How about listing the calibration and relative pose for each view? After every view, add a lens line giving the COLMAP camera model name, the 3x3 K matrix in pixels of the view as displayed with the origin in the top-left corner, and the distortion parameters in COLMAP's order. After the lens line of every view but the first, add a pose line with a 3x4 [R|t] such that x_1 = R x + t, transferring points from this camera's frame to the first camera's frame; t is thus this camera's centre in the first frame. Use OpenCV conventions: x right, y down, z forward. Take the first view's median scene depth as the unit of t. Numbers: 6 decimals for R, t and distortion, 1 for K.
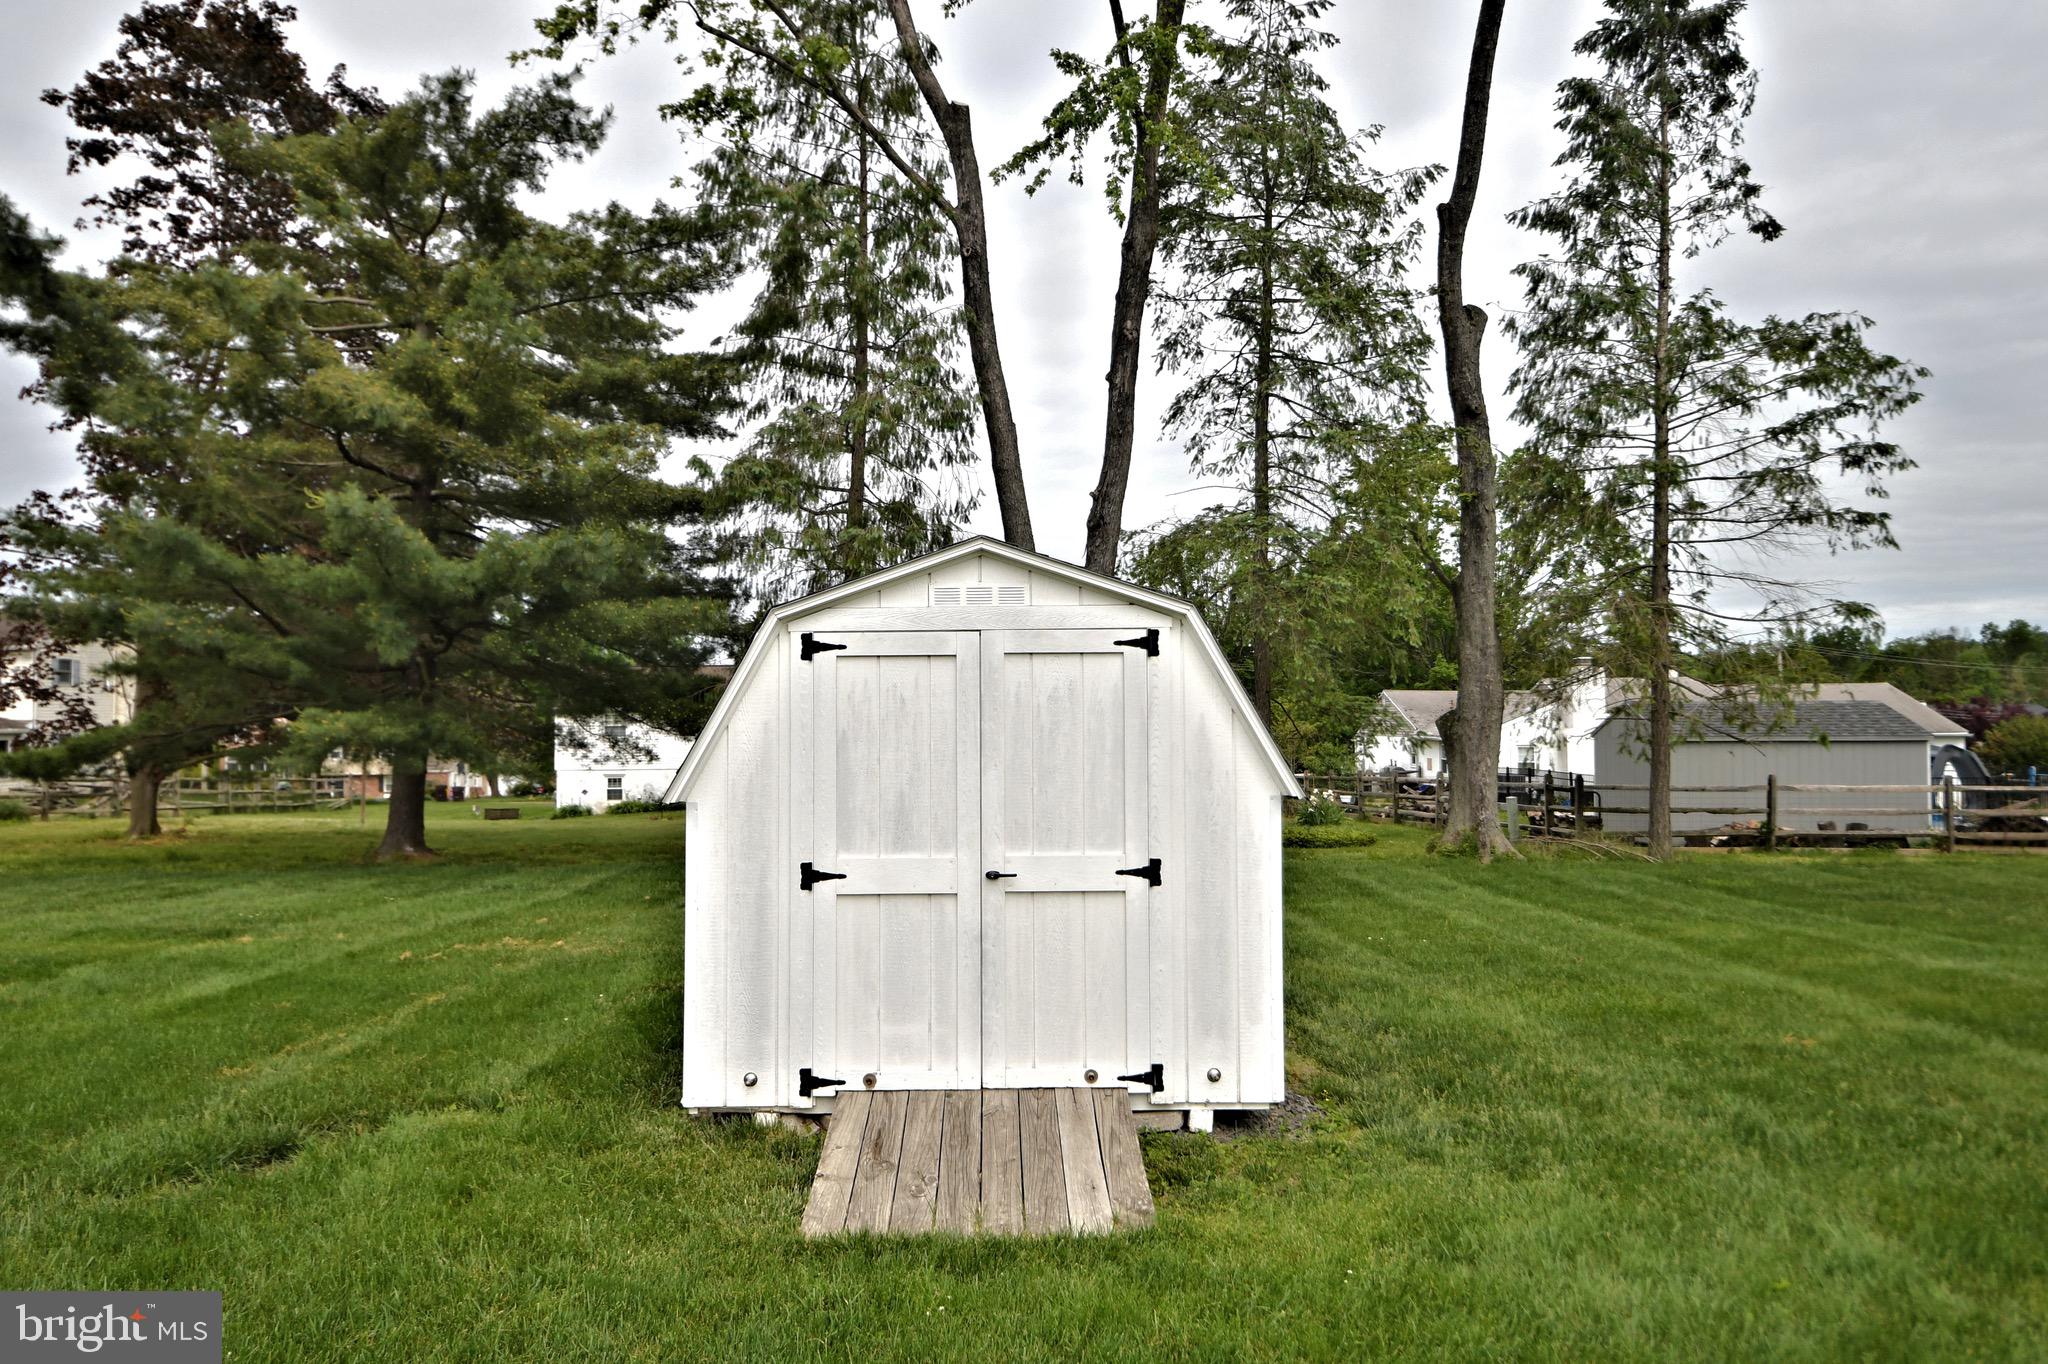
lens RADIAL K [[1533.0, 0, 1011.6], [0, 1533.0, 676.1], [0, 0, 1]] dist [0.065532, 0.000269]
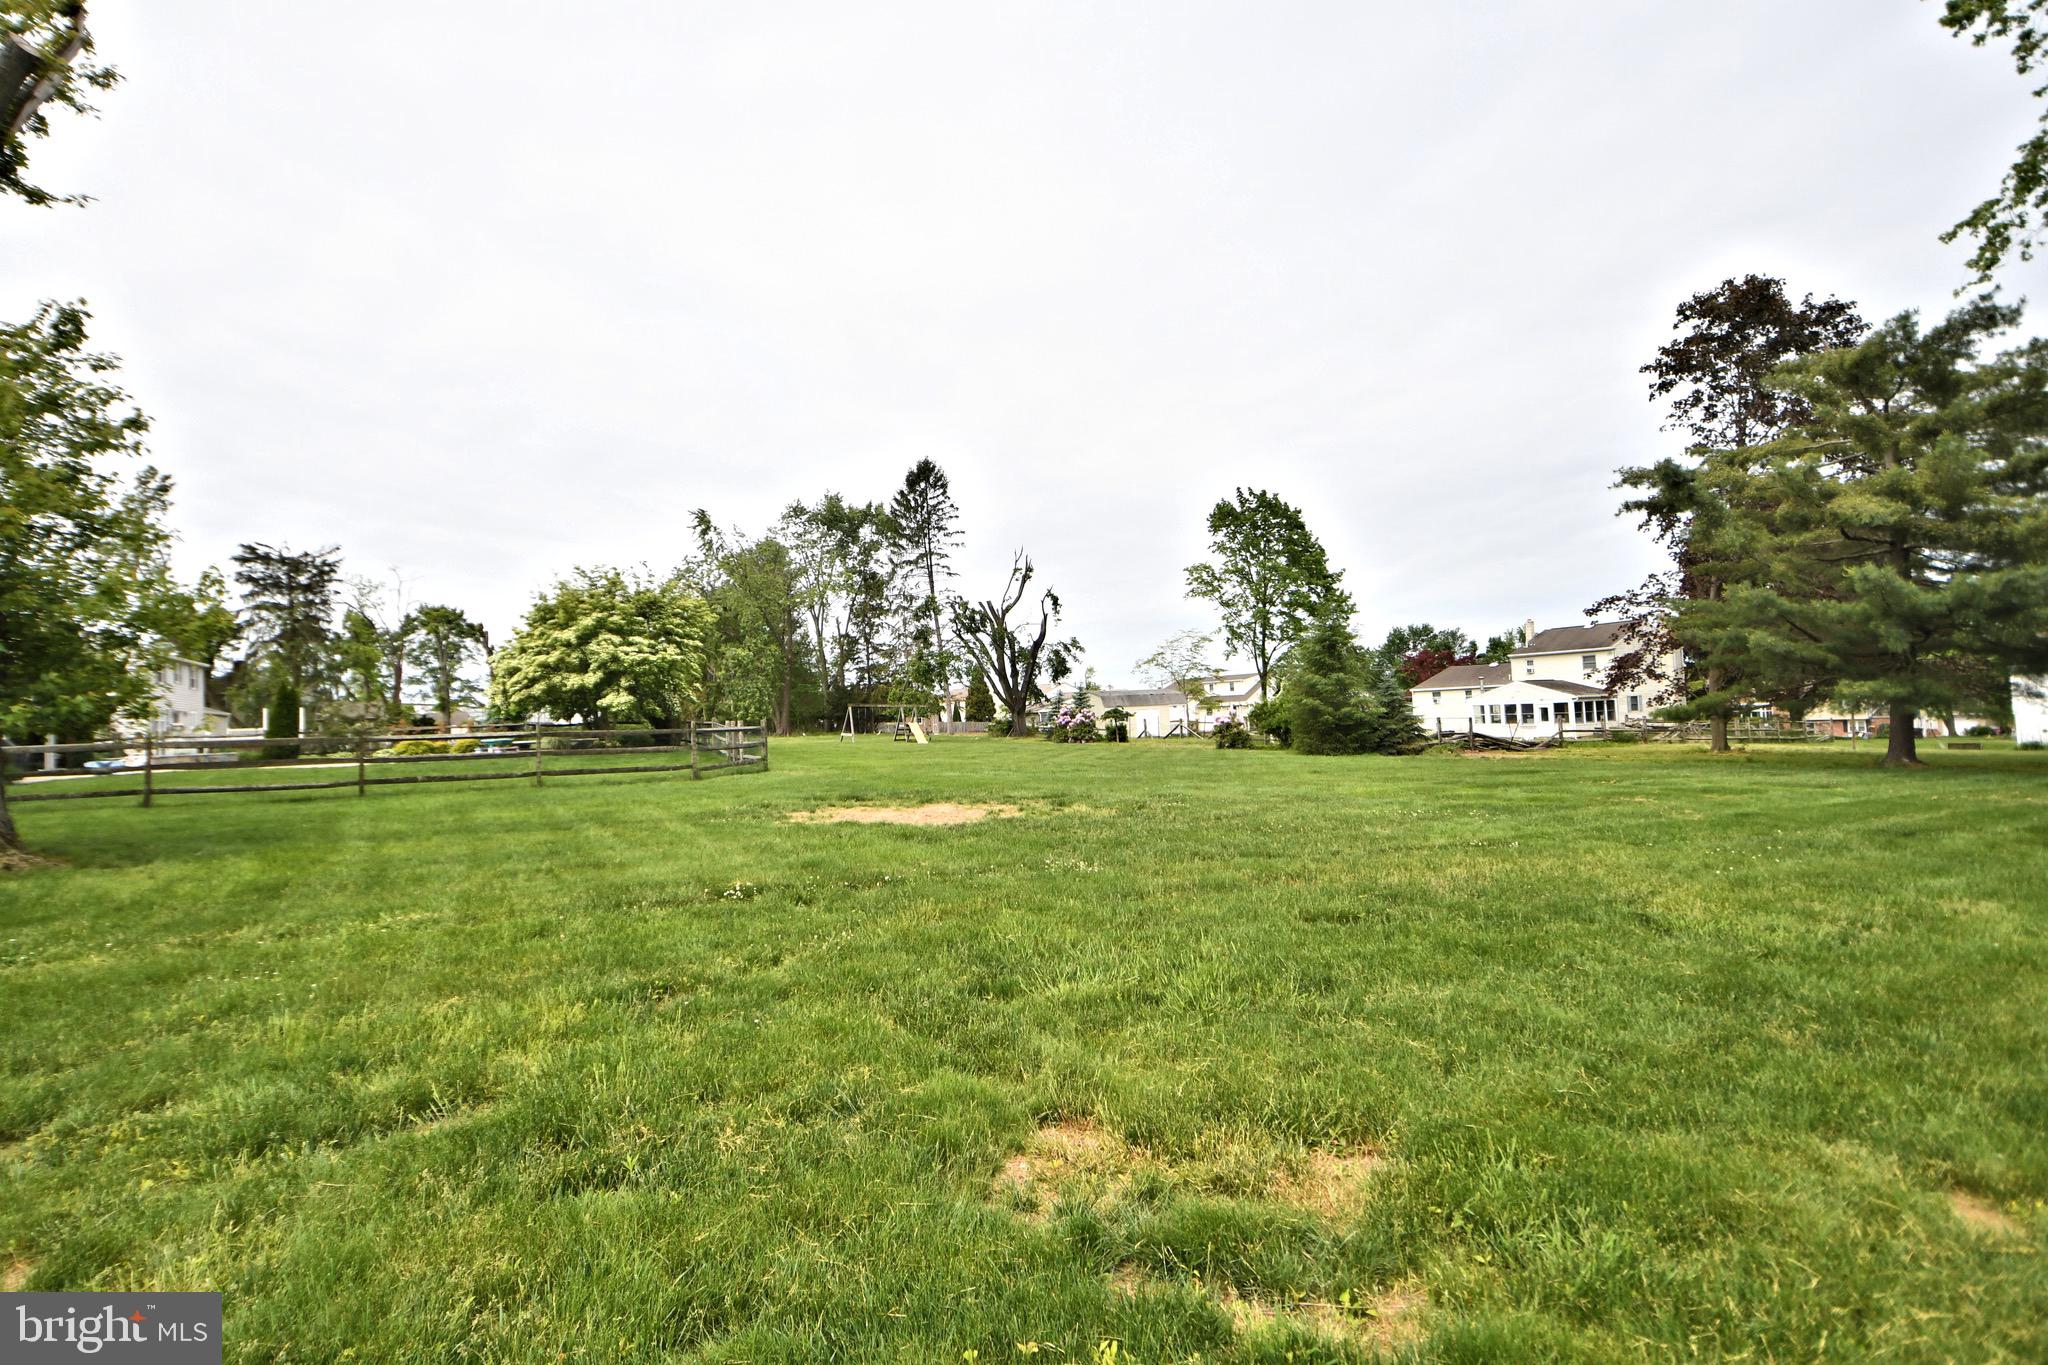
lens RADIAL K [[946.6, 0, 986.7], [0, 946.6, 664.2], [0, 0, 1]] dist [0.027727, -0.031108]
pose [[0.437578, -0.056035, -0.897433, 0.089616], [0.060640, 0.997623, -0.032723, -0.018356], [0.897133, -0.040102, 0.439936, -0.323222]]
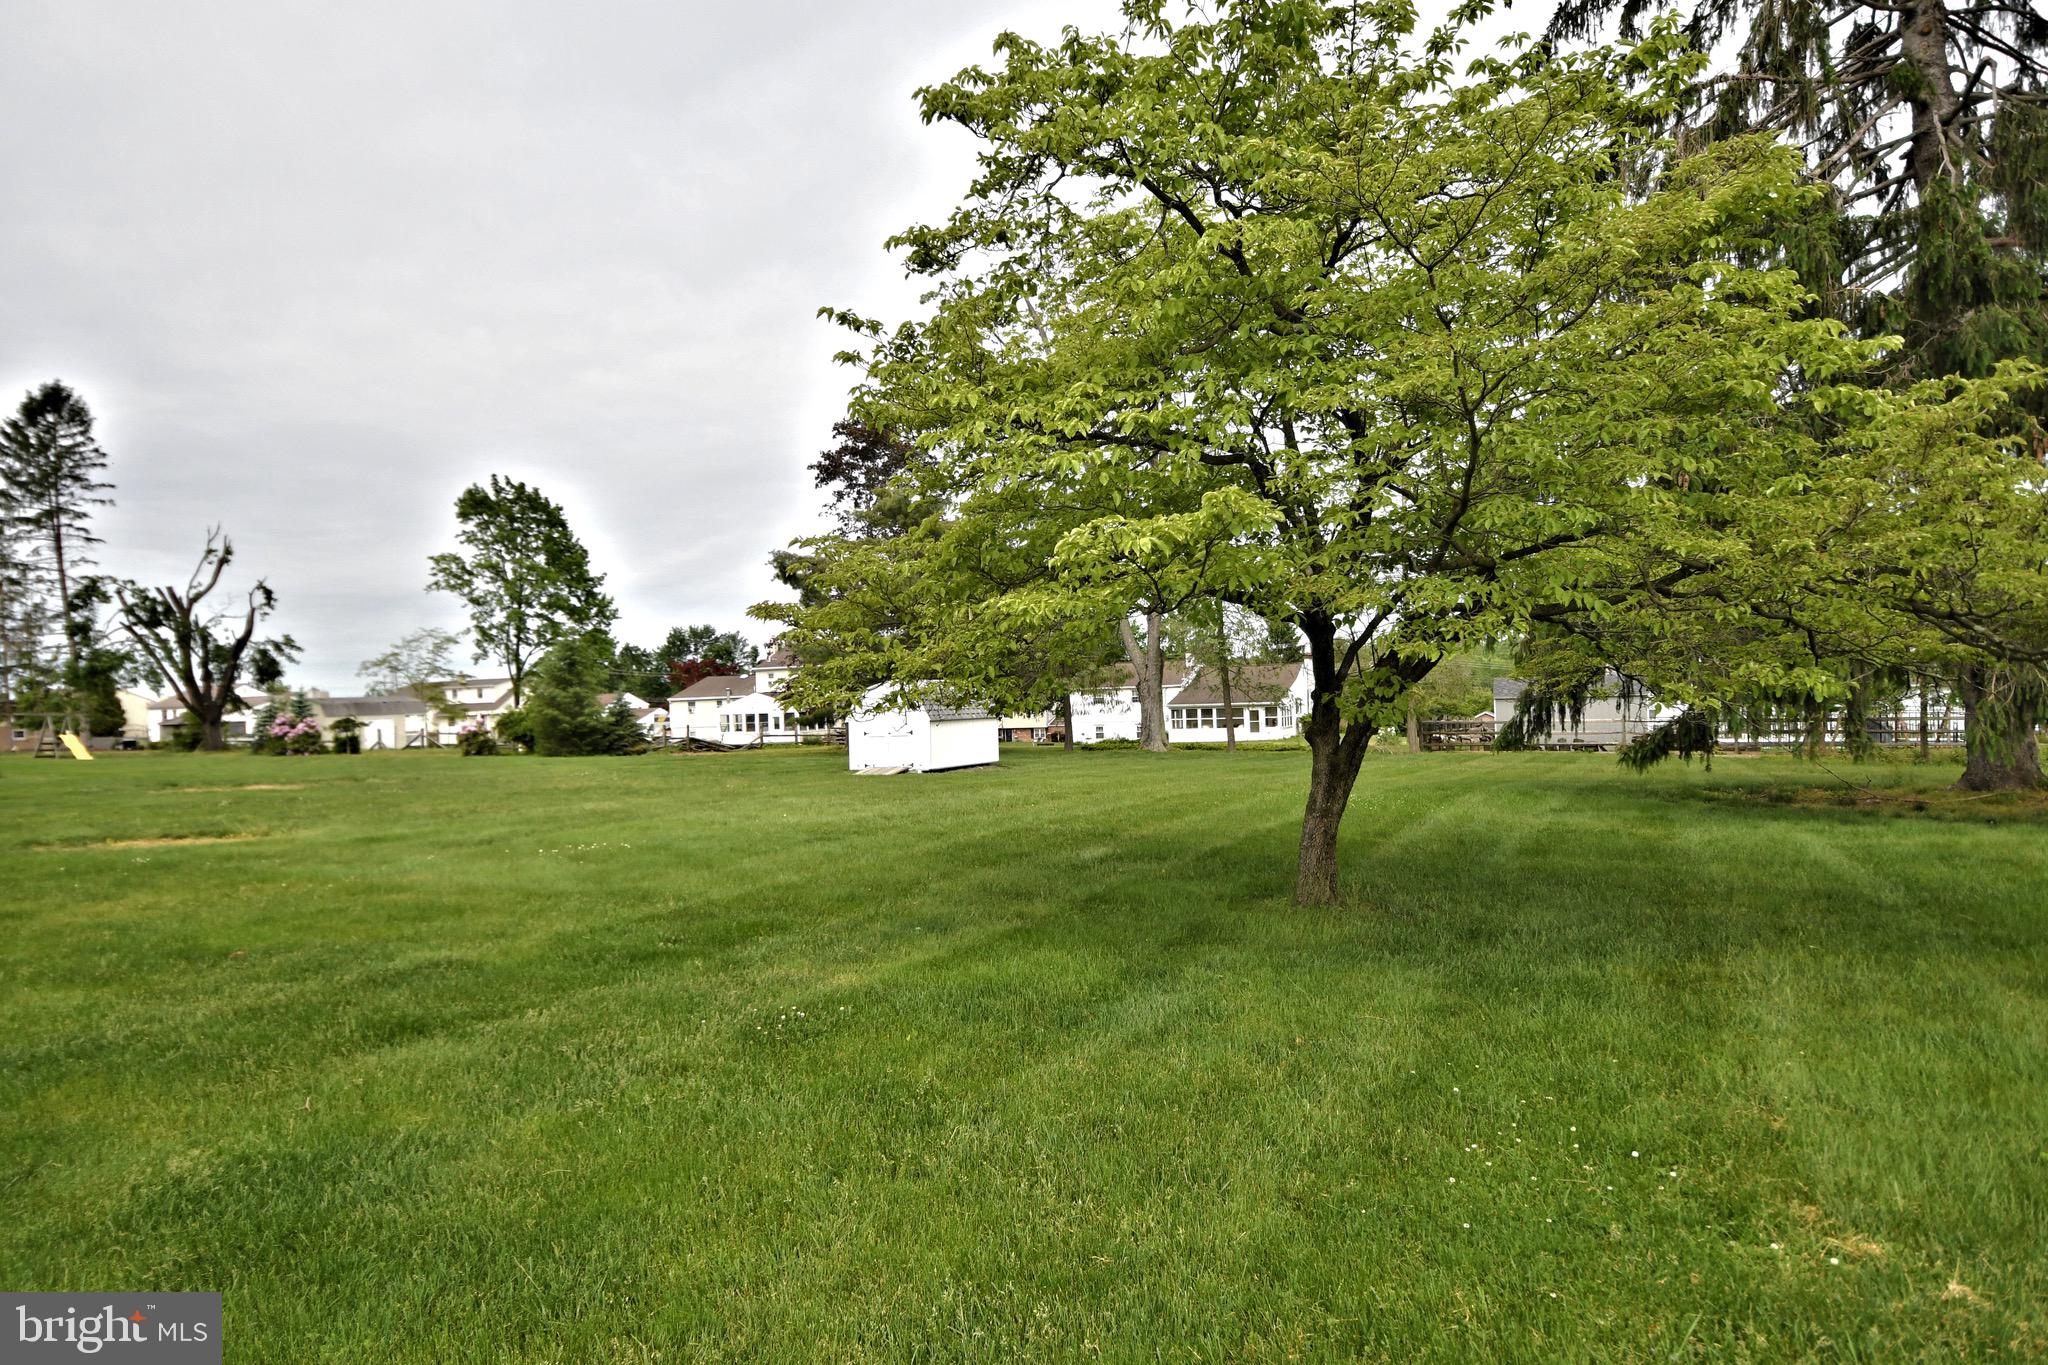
lens RADIAL K [[1160.7, 0, 1024.0], [0, 1160.7, 682.5], [0, 0, 1]] dist [0.000380, -0.019861]
pose [[0.910477, -0.026407, -0.412716, 0.636522], [0.037457, 0.999123, 0.018706, -0.038640], [0.411860, -0.032491, 0.910668, -0.788702]]
